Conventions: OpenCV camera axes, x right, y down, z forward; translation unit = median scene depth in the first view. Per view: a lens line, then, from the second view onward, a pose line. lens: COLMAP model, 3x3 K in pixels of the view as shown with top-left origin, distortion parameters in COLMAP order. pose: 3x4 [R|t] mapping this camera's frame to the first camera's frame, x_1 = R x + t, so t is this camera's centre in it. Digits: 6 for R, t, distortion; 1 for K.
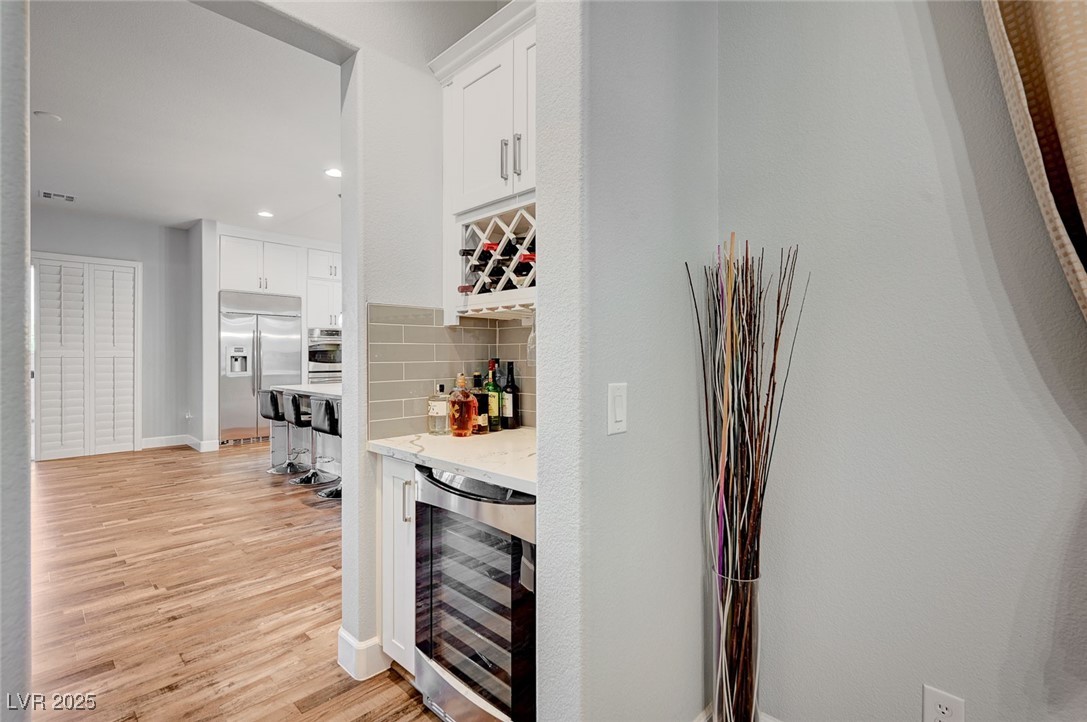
lens RADIAL K [[480.9, 0, 548.7], [0, 480.9, 368.5], [0, 0, 1]] dist [-0.007004, -0.000044]
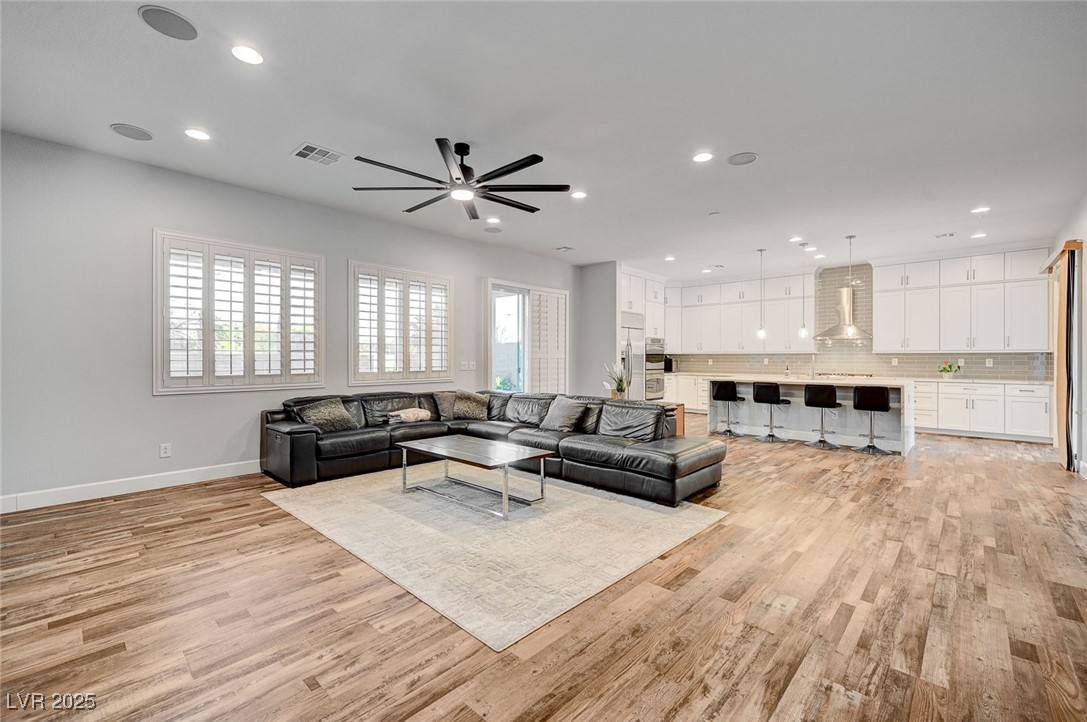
lens RADIAL K [[462.6, 0, 551.6], [0, 462.6, 356.2], [0, 0, 1]] dist [-0.001531, -0.000795]
pose [[0.999941, 0.001066, 0.010836, -1.801283], [-0.000699, 0.999429, -0.033793, 0.030460], [-0.010866, 0.033784, 0.999370, -0.667916]]
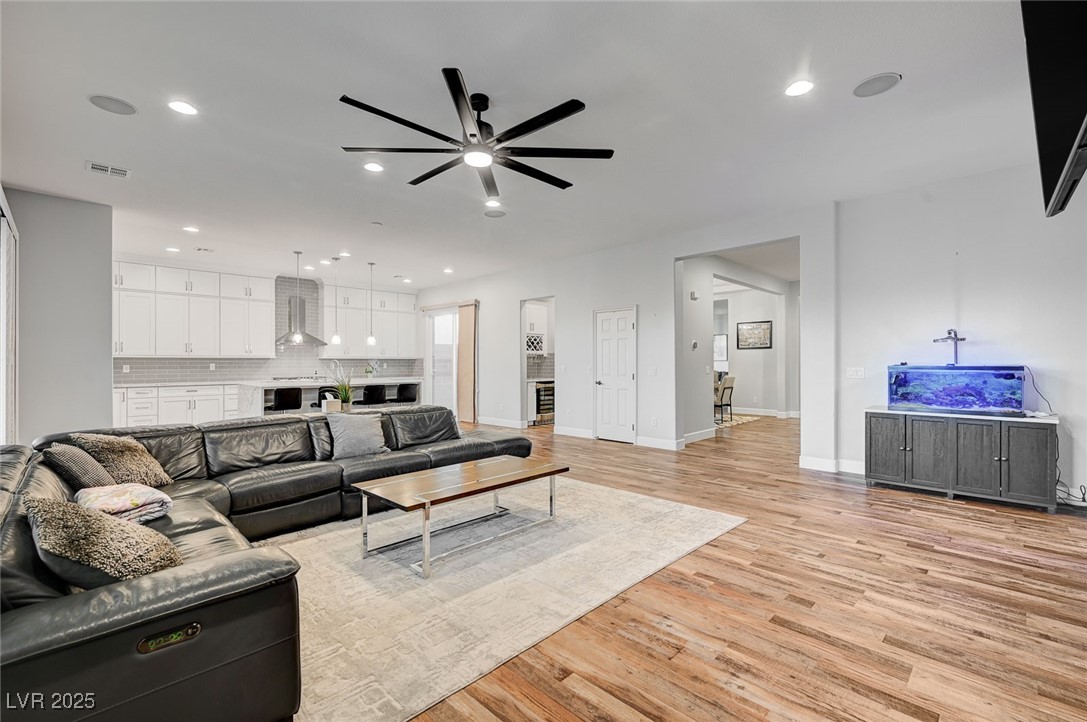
lens RADIAL K [[462.6, 0, 547.0], [0, 462.6, 362.8], [0, 0, 1]] dist [-0.001531, -0.000795]
pose [[0.032657, -0.001067, 0.999466, -2.971607], [0.031915, 0.999491, 0.000024, -0.001453], [-0.998957, 0.031897, 0.032674, 0.358451]]
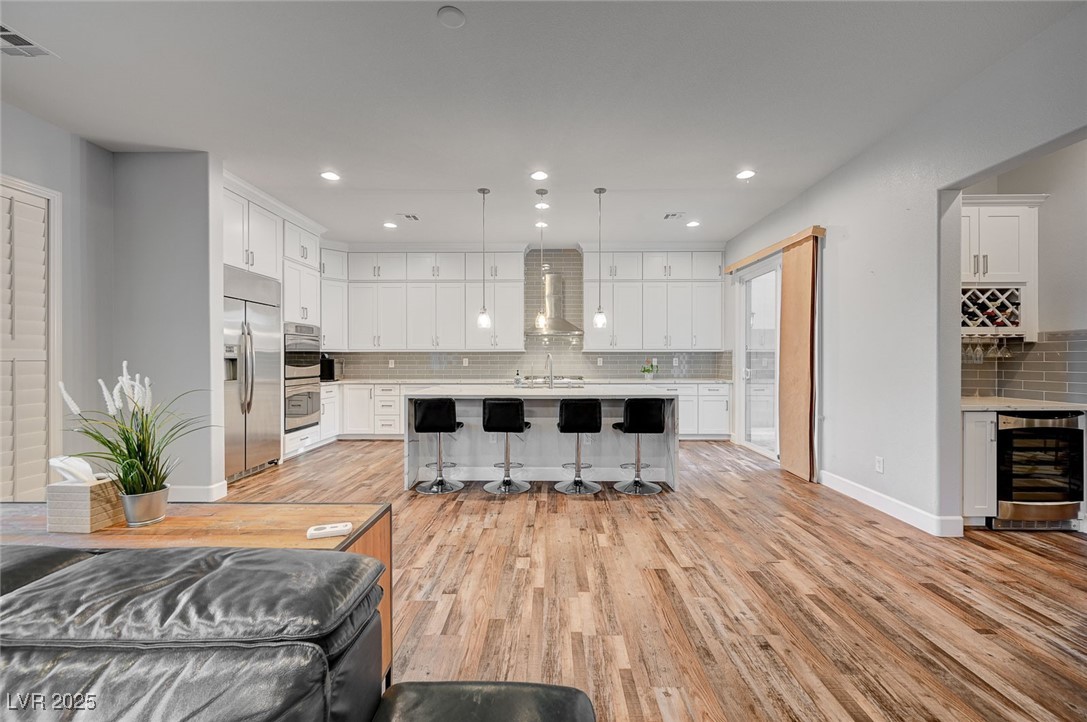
lens RADIAL K [[431.8, 0, 546.5], [0, 431.8, 360.1], [0, 0, 1]] dist [-0.001378, 0.000627]
pose [[0.743880, -0.005626, 0.668289, -1.508089], [0.021757, 0.999638, -0.015803, -0.006412], [-0.667959, 0.026296, 0.743734, 0.475498]]
